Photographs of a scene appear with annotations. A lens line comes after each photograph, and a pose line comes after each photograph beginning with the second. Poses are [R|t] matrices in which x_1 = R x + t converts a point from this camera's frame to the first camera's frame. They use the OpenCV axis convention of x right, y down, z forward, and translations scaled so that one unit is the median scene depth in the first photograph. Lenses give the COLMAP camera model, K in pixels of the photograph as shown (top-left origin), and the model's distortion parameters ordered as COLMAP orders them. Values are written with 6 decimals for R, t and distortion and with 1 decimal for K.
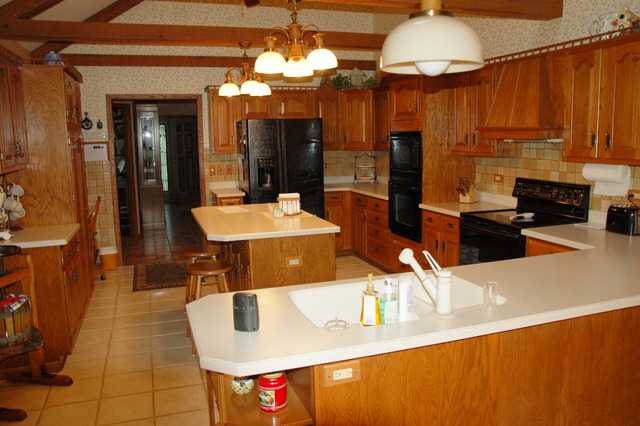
lens RADIAL K [[512.1, 0, 320.5], [0, 512.1, 204.4], [0, 0, 1]] dist [-0.110495, -0.001287]
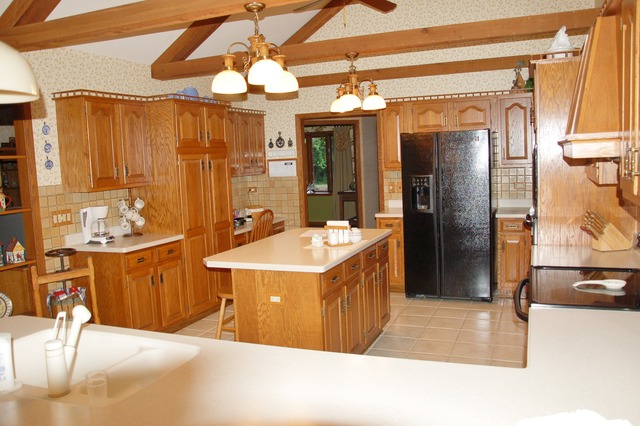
lens RADIAL K [[512.1, 0, 320.5], [0, 512.1, 204.4], [0, 0, 1]] dist [-0.110495, -0.001287]
pose [[0.762864, 0.046589, -0.644878, 0.478951], [-0.057809, 0.998321, 0.003738, -0.050997], [0.643970, 0.034429, 0.764276, 0.299057]]
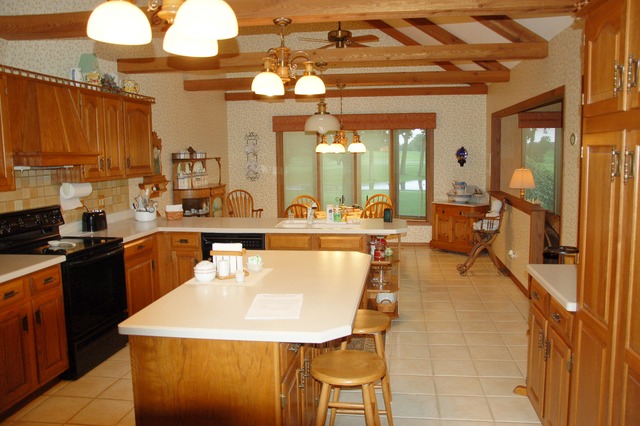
lens RADIAL K [[512.1, 0, 320.5], [0, 512.1, 204.4], [0, 0, 1]] dist [-0.110495, -0.001287]
pose [[-0.890186, -0.012396, 0.455429, -0.445944], [0.093506, 0.973379, 0.209261, -0.187870], [-0.445899, 0.228867, -0.865329, 1.457021]]
